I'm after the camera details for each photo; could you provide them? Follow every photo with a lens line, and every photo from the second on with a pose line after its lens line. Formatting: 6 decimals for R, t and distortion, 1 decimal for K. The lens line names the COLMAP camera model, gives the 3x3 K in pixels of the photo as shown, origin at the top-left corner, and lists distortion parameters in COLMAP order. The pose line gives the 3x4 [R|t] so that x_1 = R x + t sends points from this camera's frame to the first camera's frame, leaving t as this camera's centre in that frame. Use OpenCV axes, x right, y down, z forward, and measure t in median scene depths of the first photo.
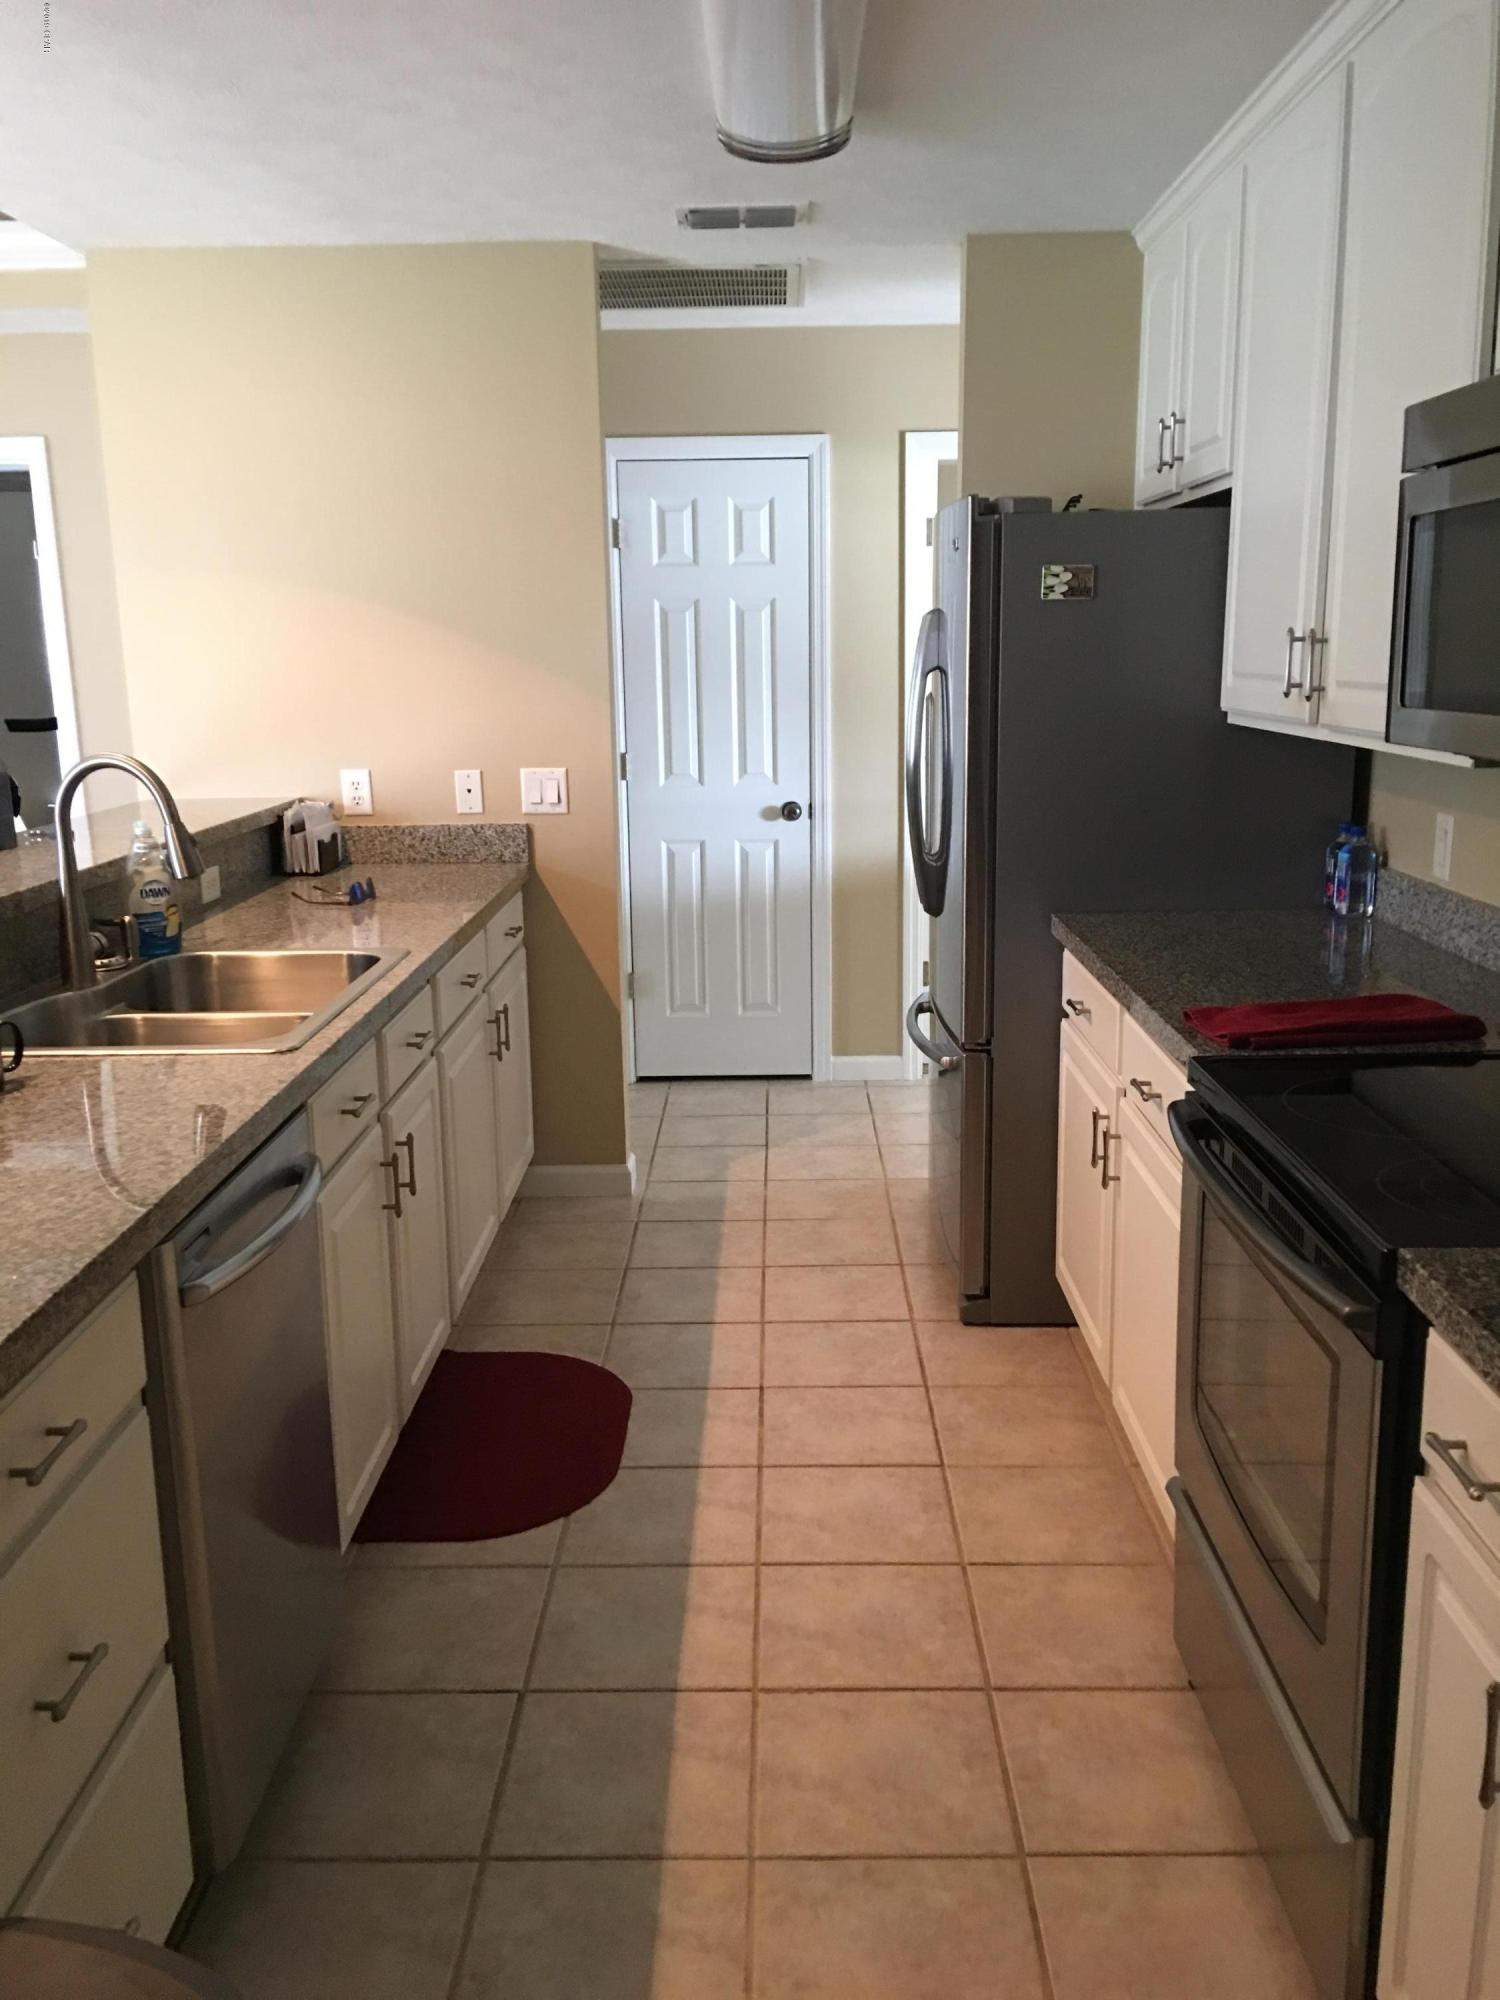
lens RADIAL K [[1638.6, 0, 750.0], [0, 1638.6, 1000.0], [0, 0, 1]] dist [0.026955, -0.014342]
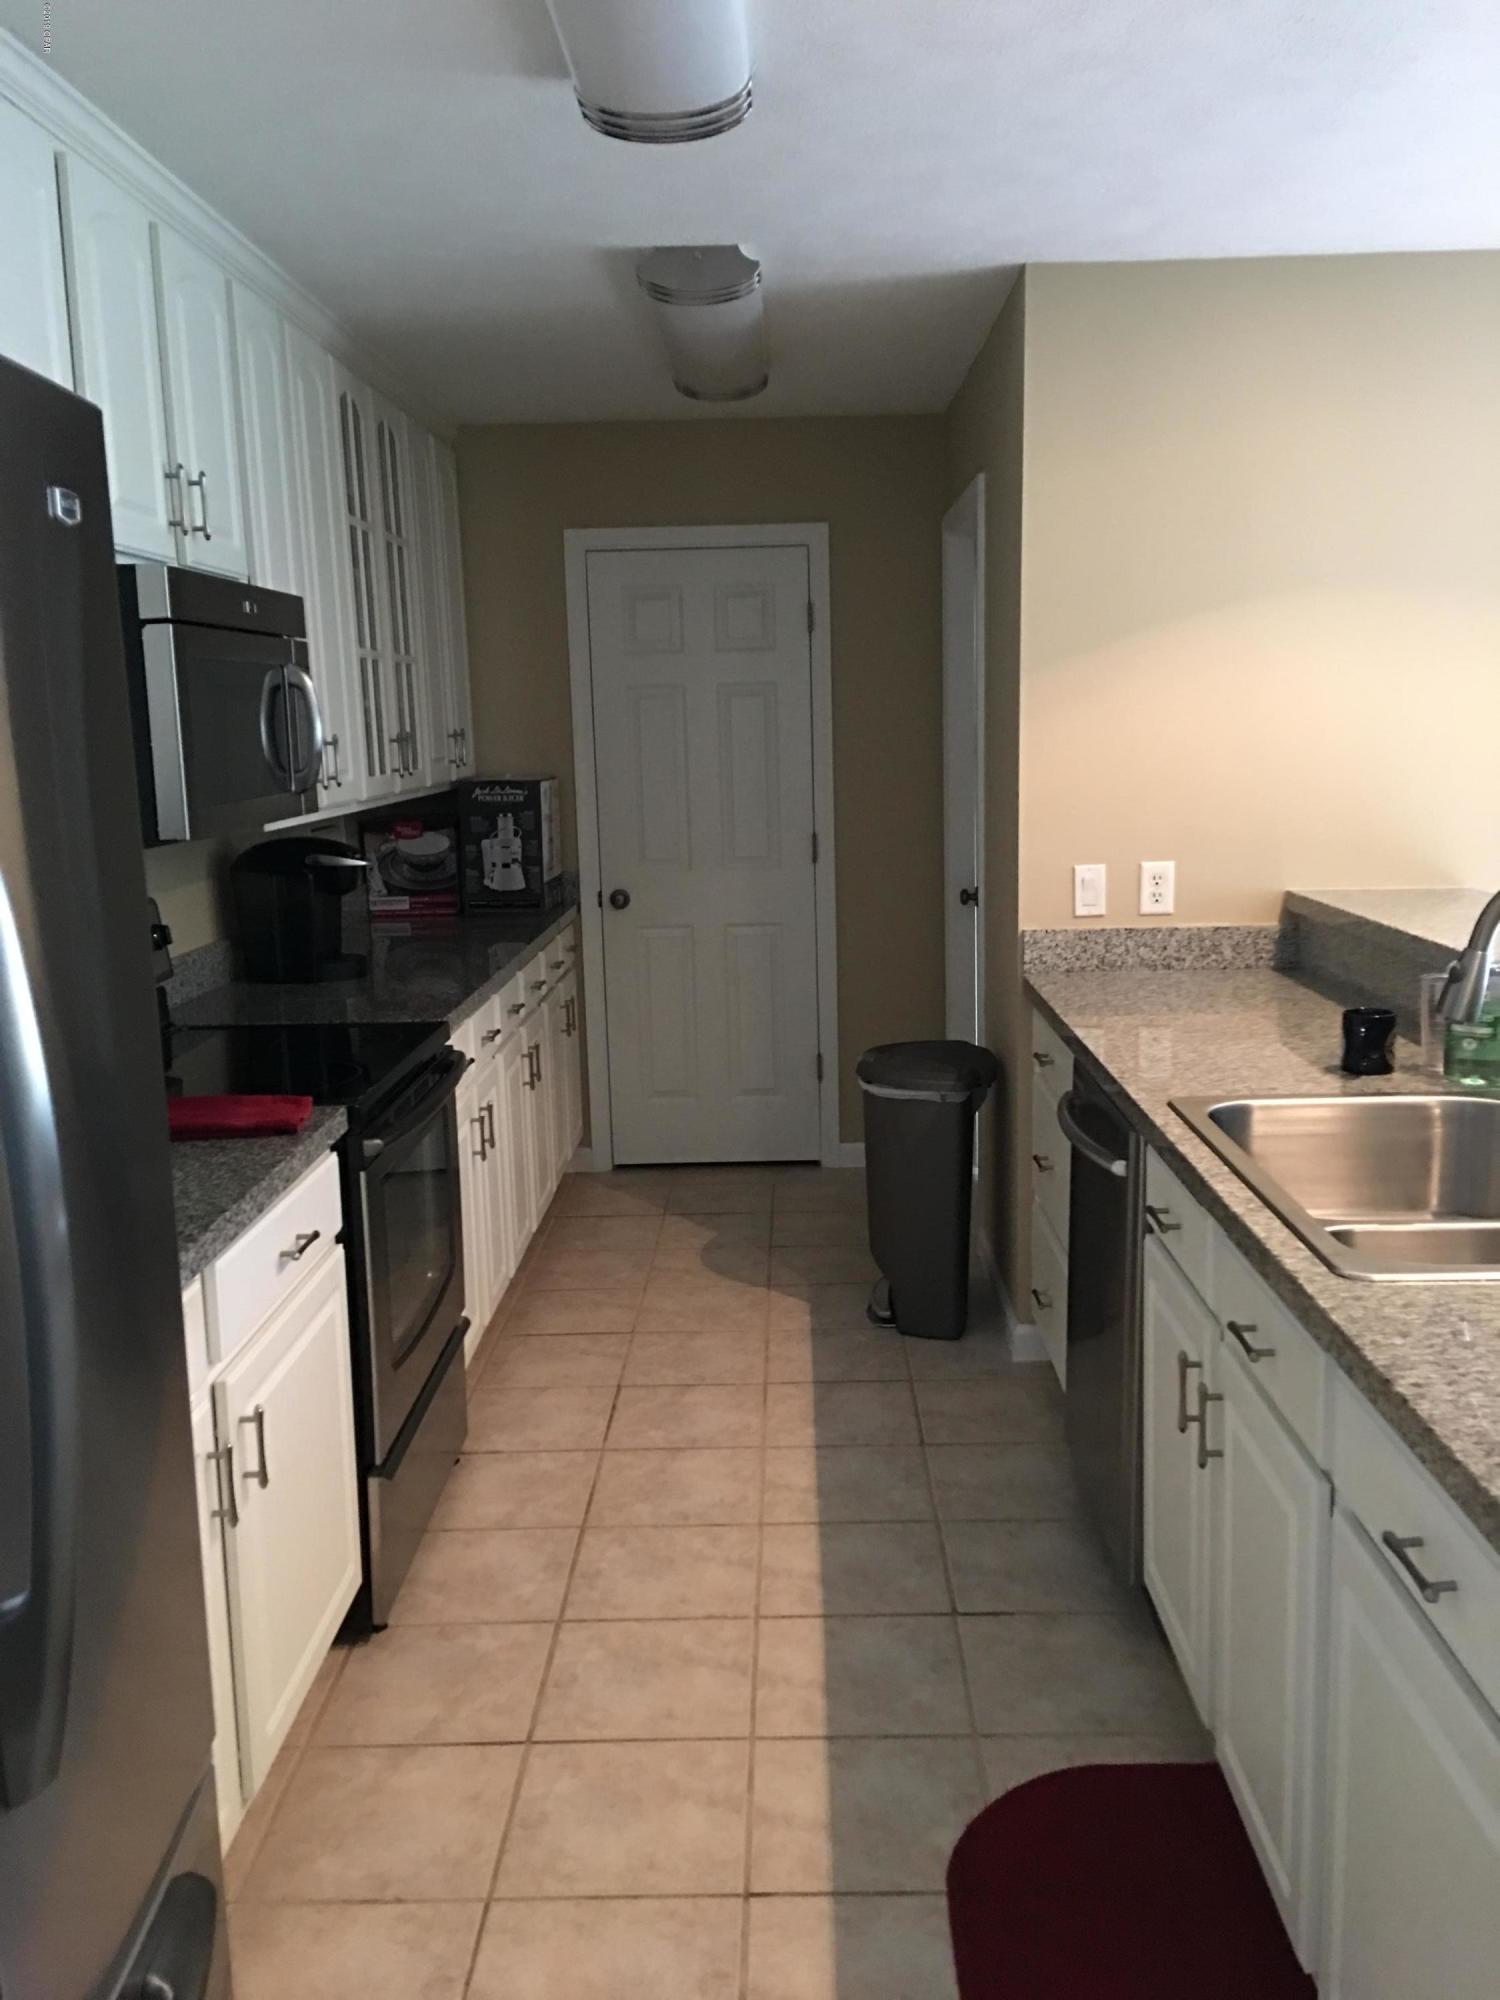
lens RADIAL K [[1638.6, 0, 750.0], [0, 1638.6, 1000.0], [0, 0, 1]] dist [0.026955, -0.014342]
pose [[-0.999124, 0.039103, 0.014891, -0.025650], [0.041831, 0.925129, 0.377342, -0.409075], [0.000979, 0.377635, -0.925954, 1.827175]]
